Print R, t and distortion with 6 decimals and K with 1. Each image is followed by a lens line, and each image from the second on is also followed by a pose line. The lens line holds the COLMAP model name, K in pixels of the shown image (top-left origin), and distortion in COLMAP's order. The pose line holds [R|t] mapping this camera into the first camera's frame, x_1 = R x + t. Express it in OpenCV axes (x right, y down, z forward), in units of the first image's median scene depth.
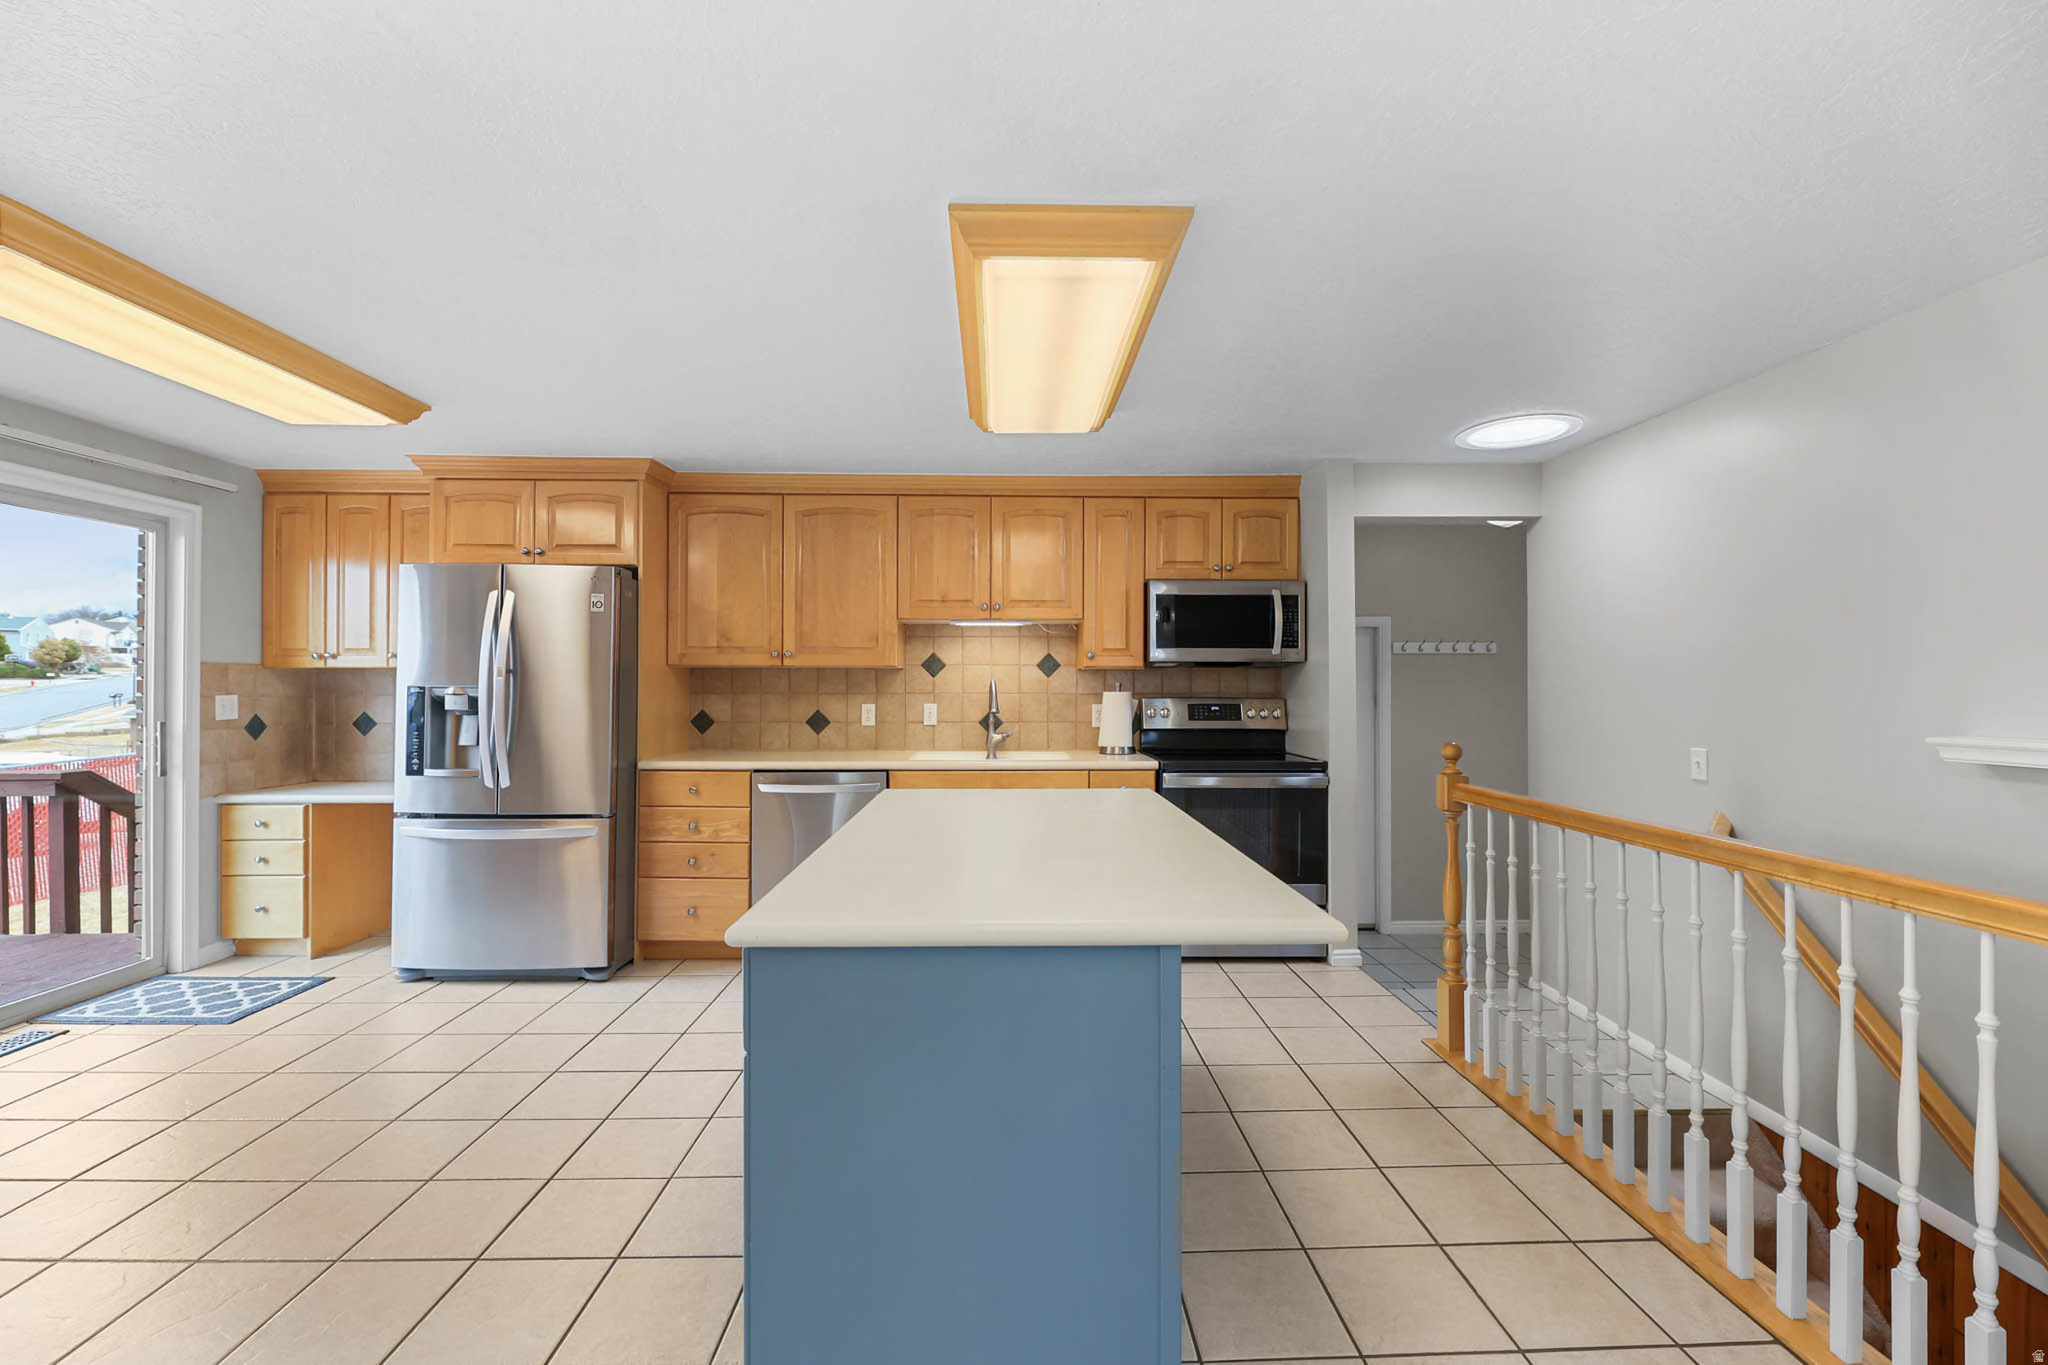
lens RADIAL K [[860.2, 0, 1012.5], [0, 860.2, 680.9], [0, 0, 1]] dist [-0.000891, -0.001895]
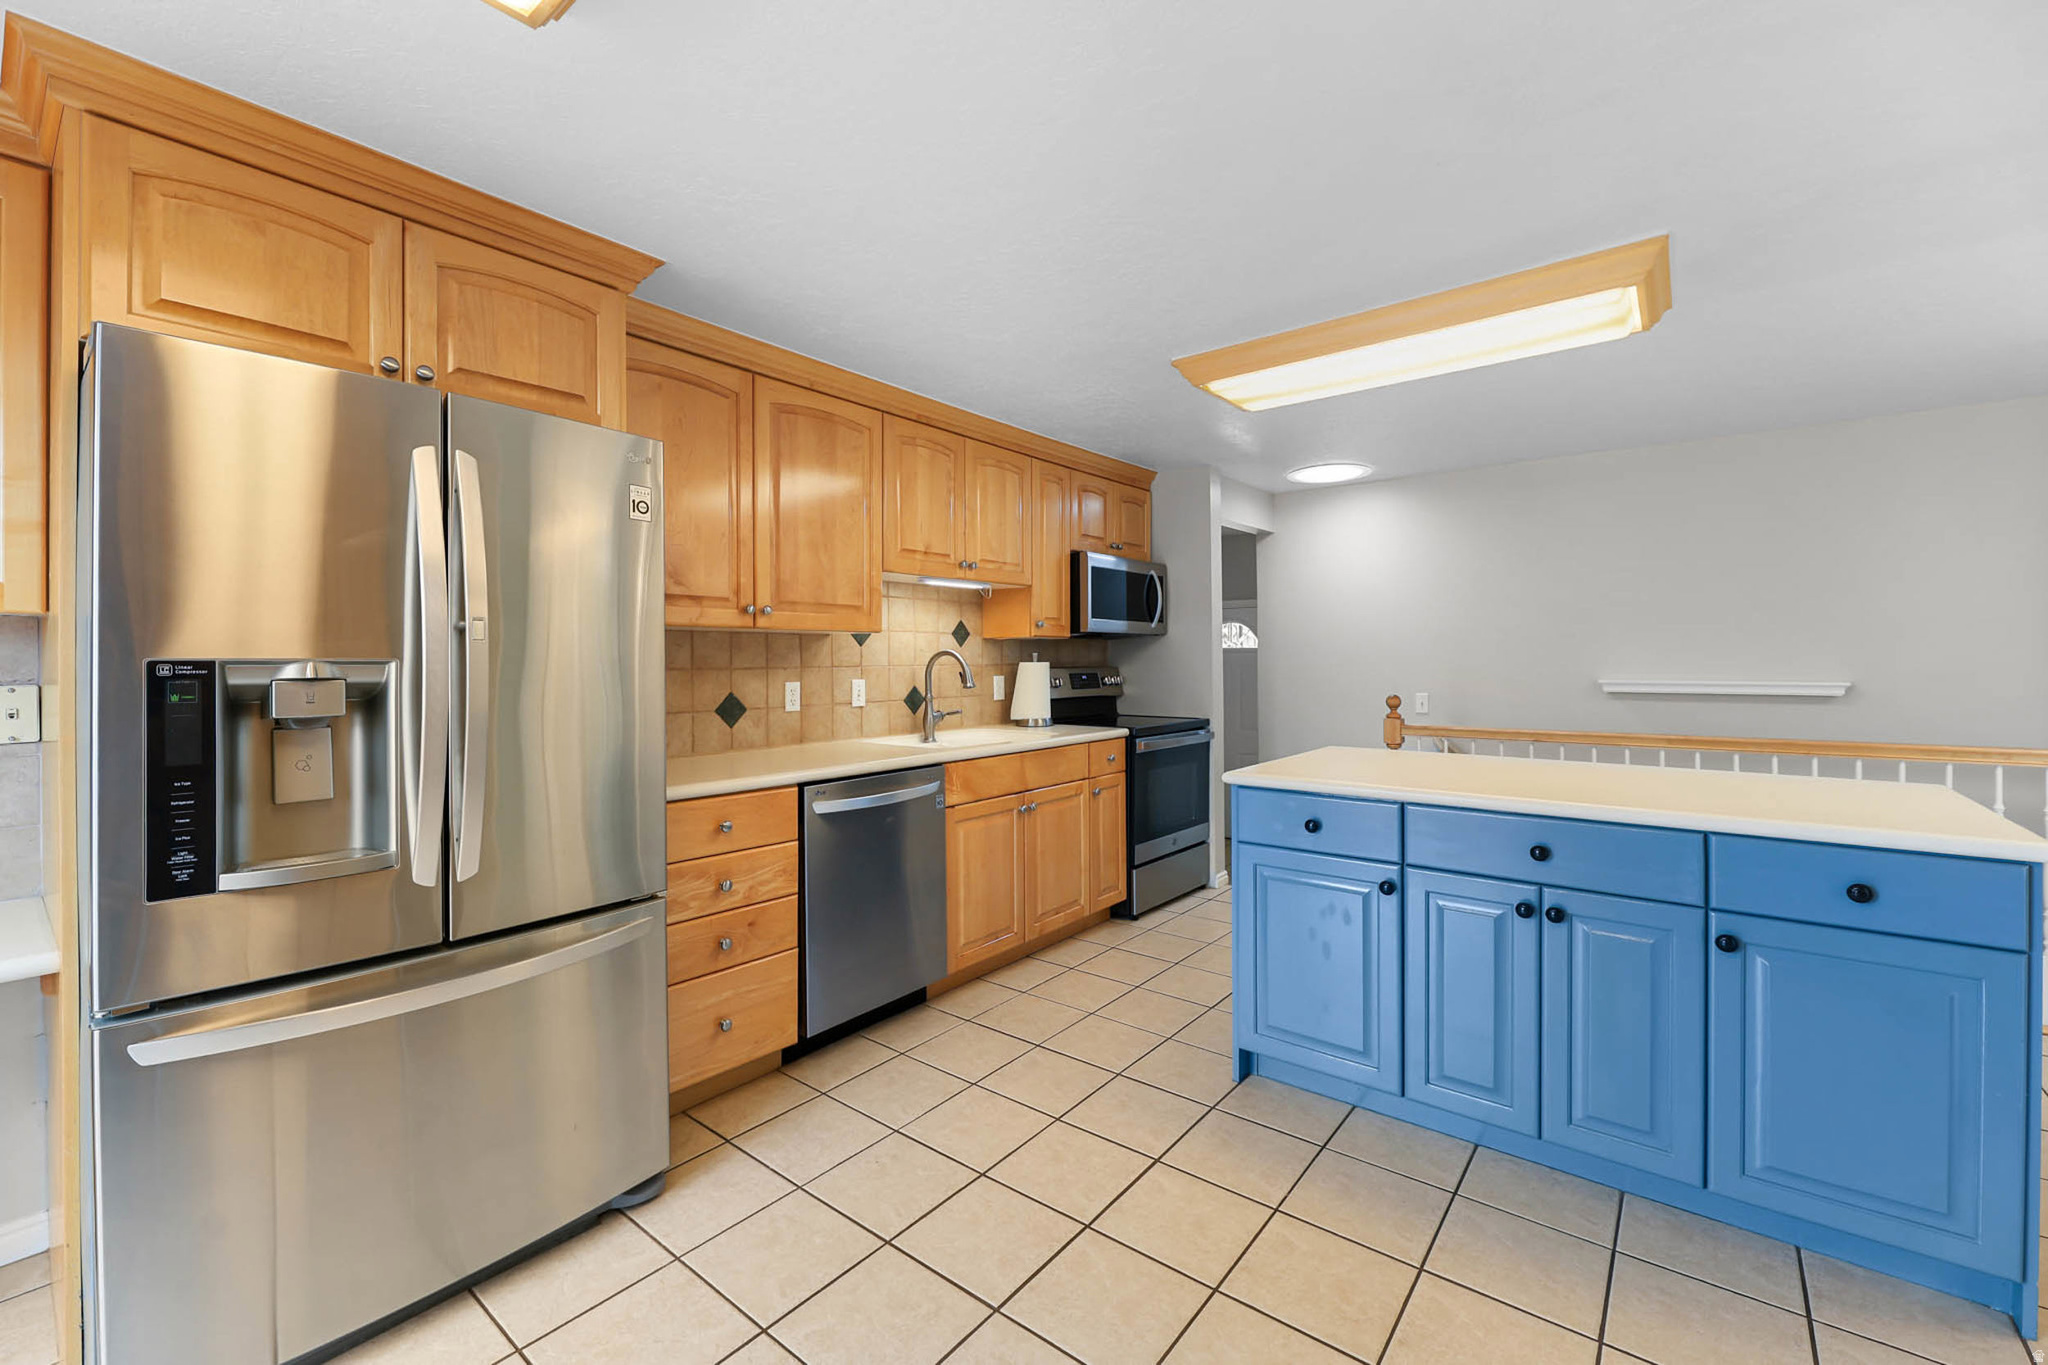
lens RADIAL K [[860.2, 0, 1015.5], [0, 860.2, 658.4], [0, 0, 1]] dist [-0.000891, -0.001895]
pose [[0.630901, -0.004900, 0.775848, -0.660943], [-0.000892, 0.999975, 0.007042, 0.001725], [-0.775863, -0.005135, 0.630881, 0.417292]]
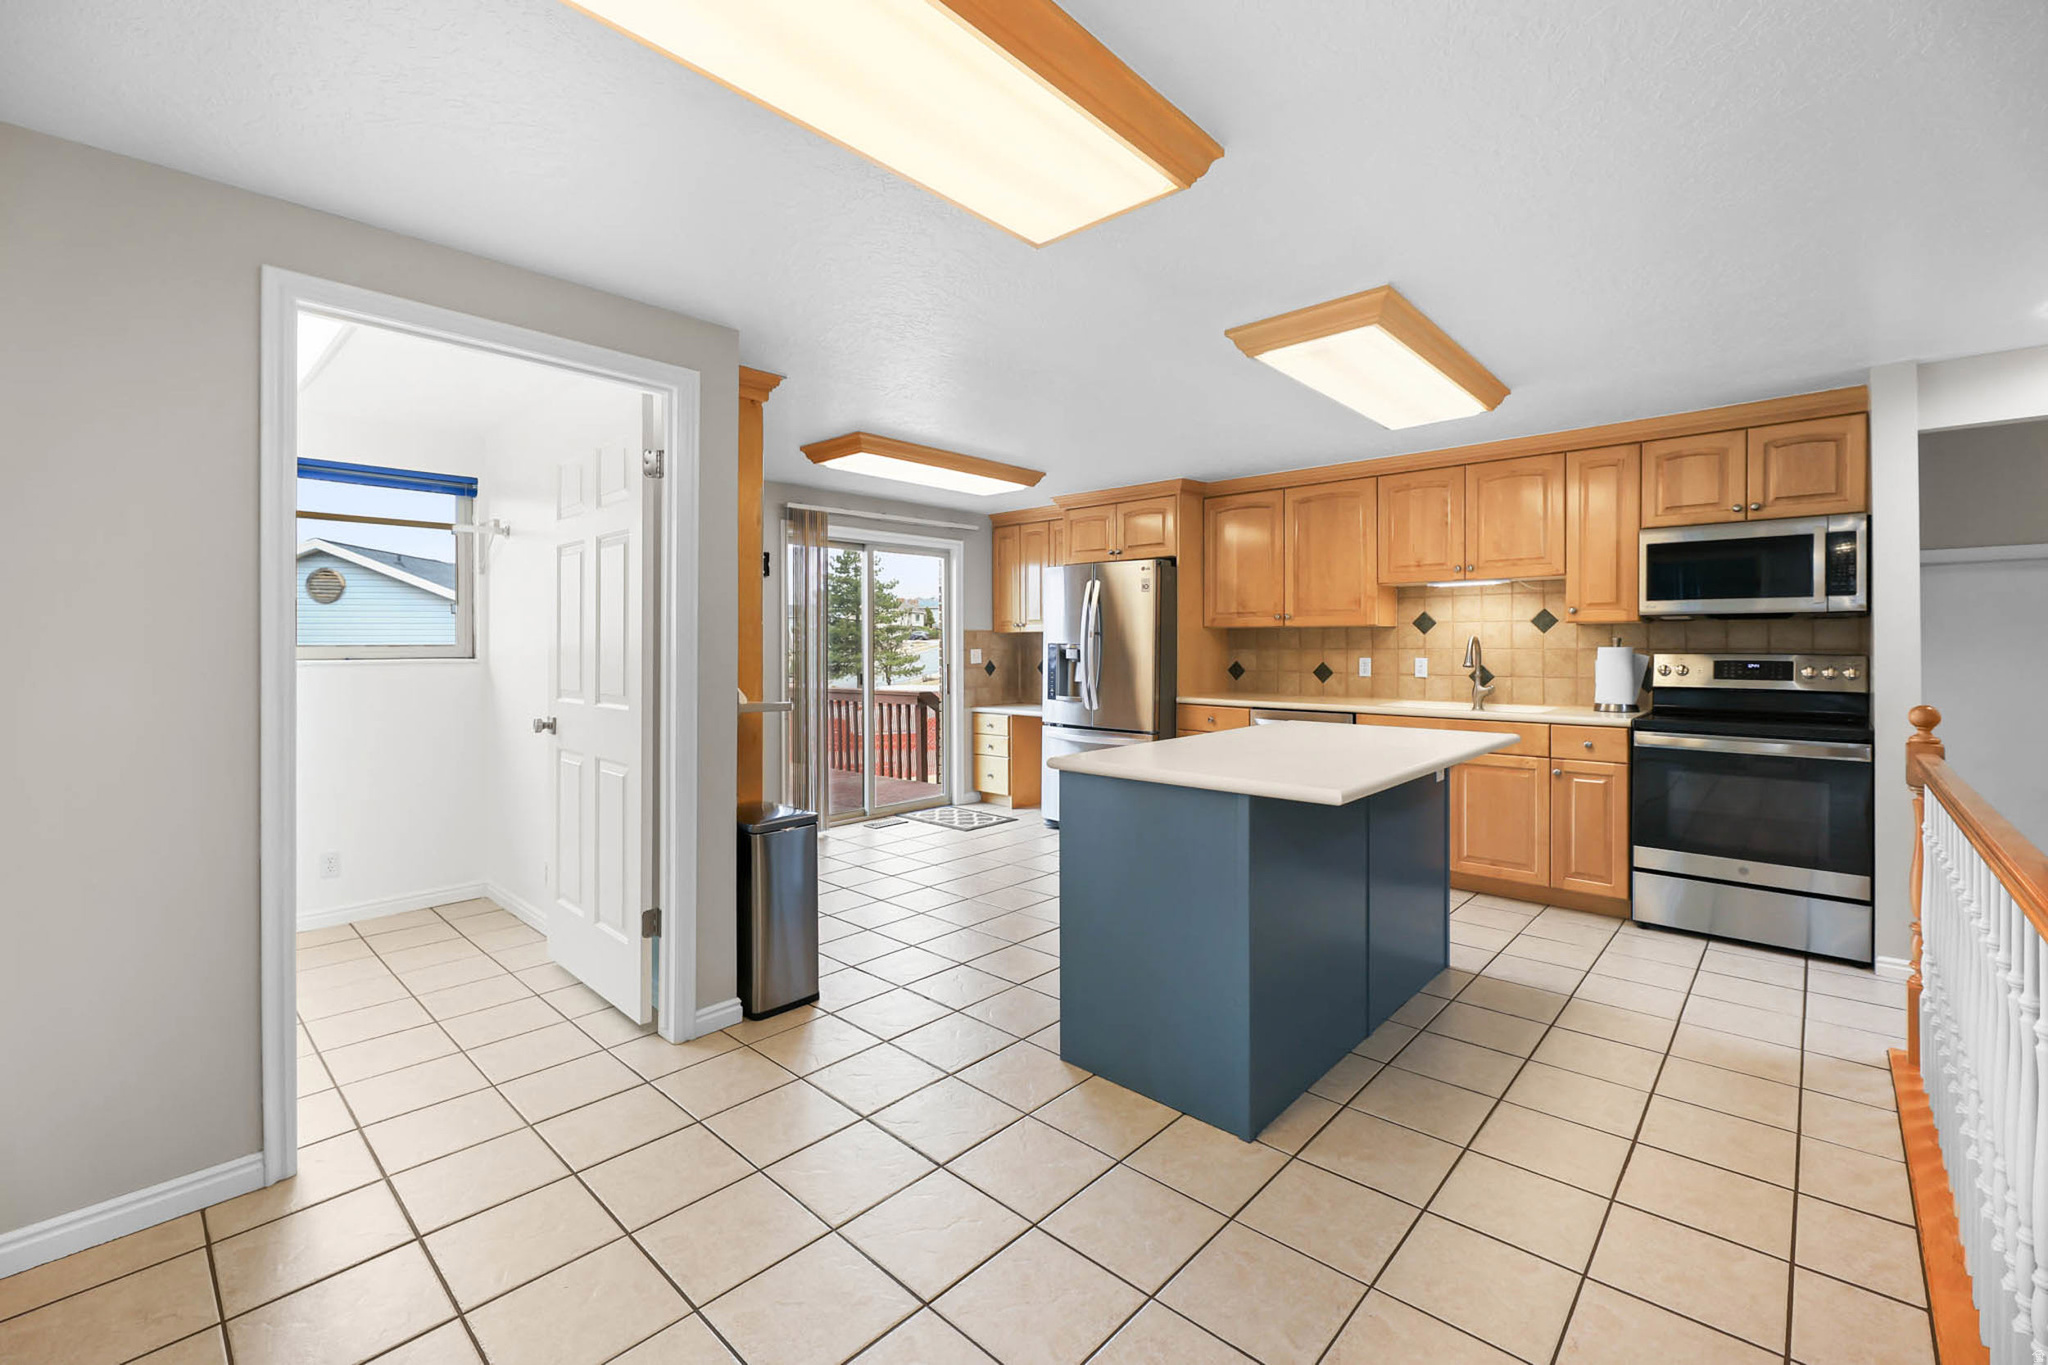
lens RADIAL K [[860.2, 0, 1006.9], [0, 860.2, 647.2], [0, 0, 1]] dist [-0.000891, -0.001895]
pose [[0.709365, -0.000070, -0.704841, 0.326237], [0.009064, 0.999918, 0.009023, -0.002143], [0.704783, -0.012789, 0.709308, -0.167509]]
